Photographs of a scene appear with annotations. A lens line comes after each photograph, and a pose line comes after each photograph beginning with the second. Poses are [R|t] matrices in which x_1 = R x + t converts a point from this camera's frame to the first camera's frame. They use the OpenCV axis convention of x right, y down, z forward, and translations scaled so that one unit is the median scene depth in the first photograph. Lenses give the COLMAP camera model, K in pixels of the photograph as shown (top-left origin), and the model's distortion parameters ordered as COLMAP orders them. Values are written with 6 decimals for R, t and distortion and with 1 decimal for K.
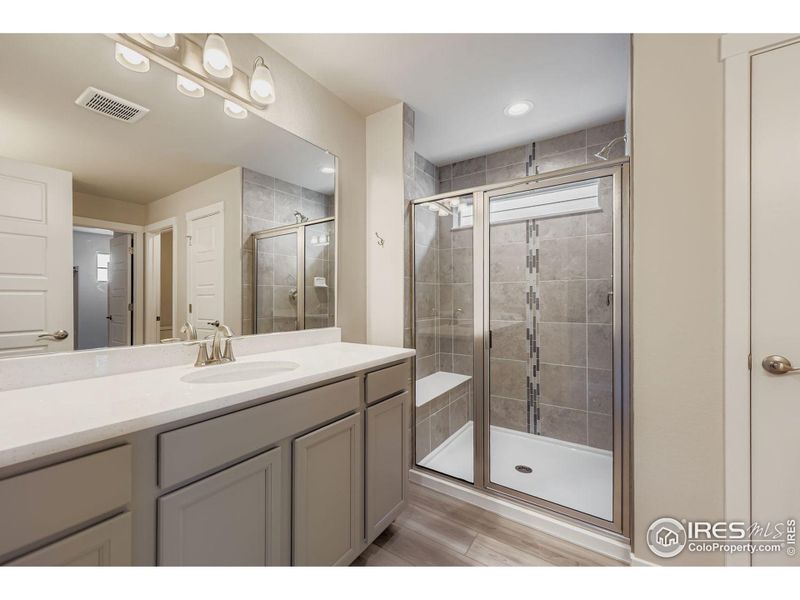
lens RADIAL K [[313.0, 0, 397.9], [0, 313.0, 299.0], [0, 0, 1]] dist [0.001540, 0.000262]
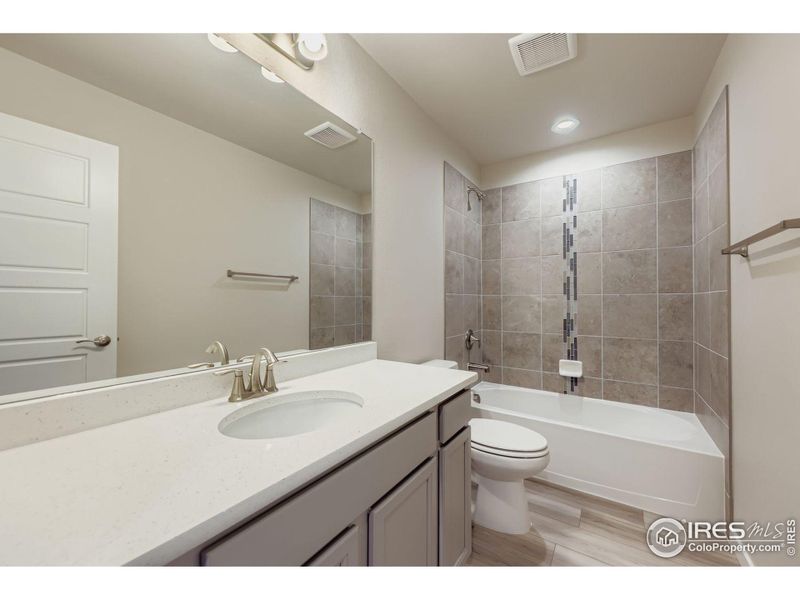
lens RADIAL K [[312.9, 0, 398.7], [0, 312.9, 294.6], [0, 0, 1]] dist [0.000463, 0.000104]
pose [[0.999996, 0.000824, 0.002526, -0.285987], [-0.000803, 0.999965, -0.008323, 0.000510], [-0.002533, 0.008320, 0.999962, 0.001134]]
